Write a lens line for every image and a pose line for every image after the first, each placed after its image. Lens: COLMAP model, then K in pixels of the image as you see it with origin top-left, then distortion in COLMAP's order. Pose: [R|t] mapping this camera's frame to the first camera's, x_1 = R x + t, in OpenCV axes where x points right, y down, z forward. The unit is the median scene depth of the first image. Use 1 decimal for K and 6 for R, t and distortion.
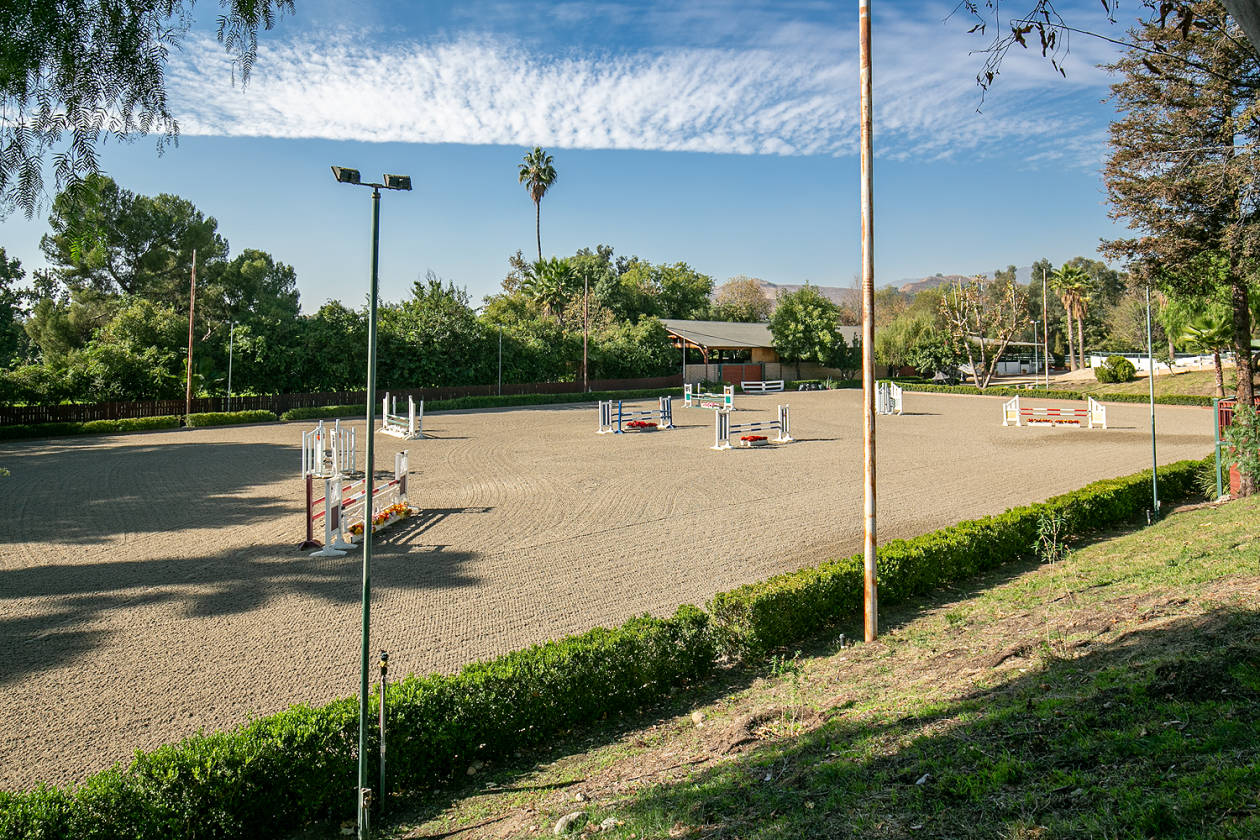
lens RADIAL K [[779.6, 0, 629.4], [0, 779.6, 420.7], [0, 0, 1]] dist [-0.000320, 0.000199]
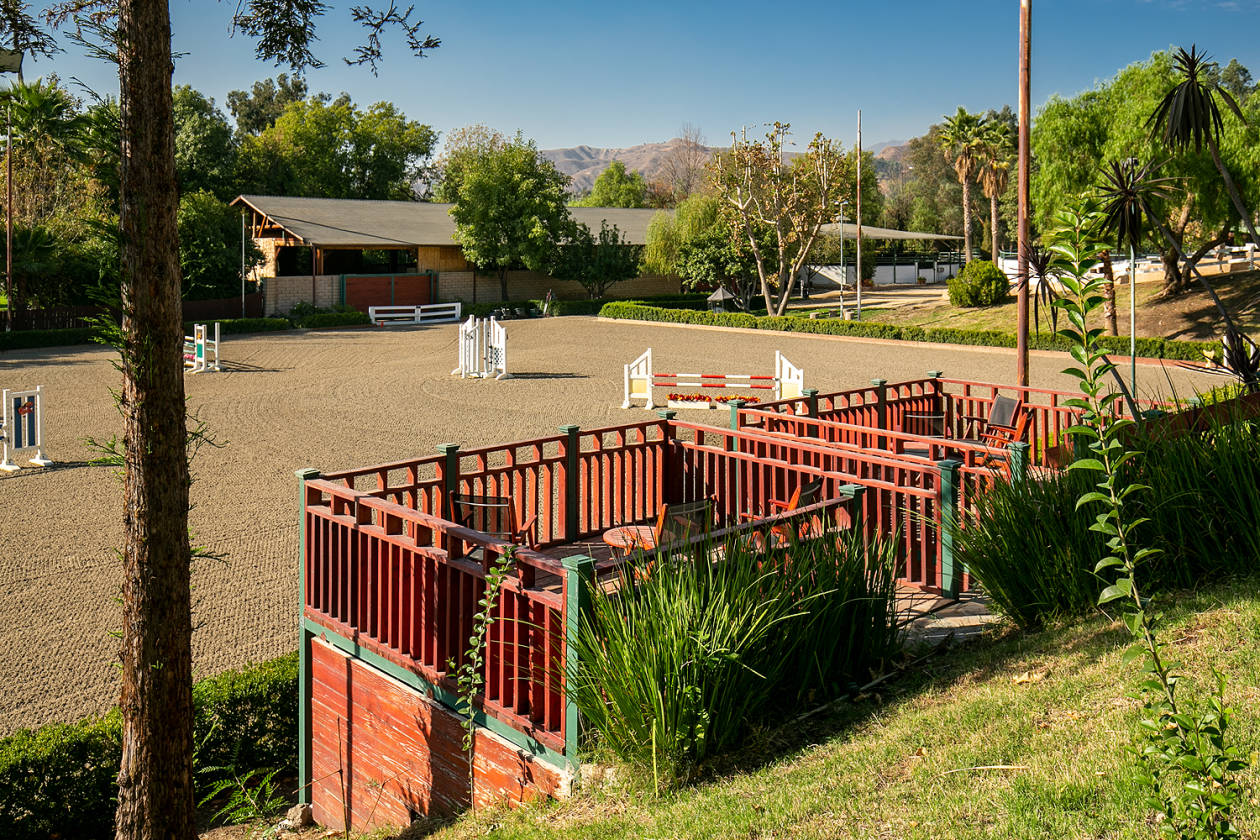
lens RADIAL K [[1075.7, 0, 628.9], [0, 1075.7, 416.6], [0, 0, 1]] dist [0.015076, 0.007463]
pose [[0.996484, -0.014686, 0.082490, 0.253032], [0.008730, 0.997359, 0.072104, -0.023158], [-0.083331, -0.071130, 0.993980, 0.175469]]
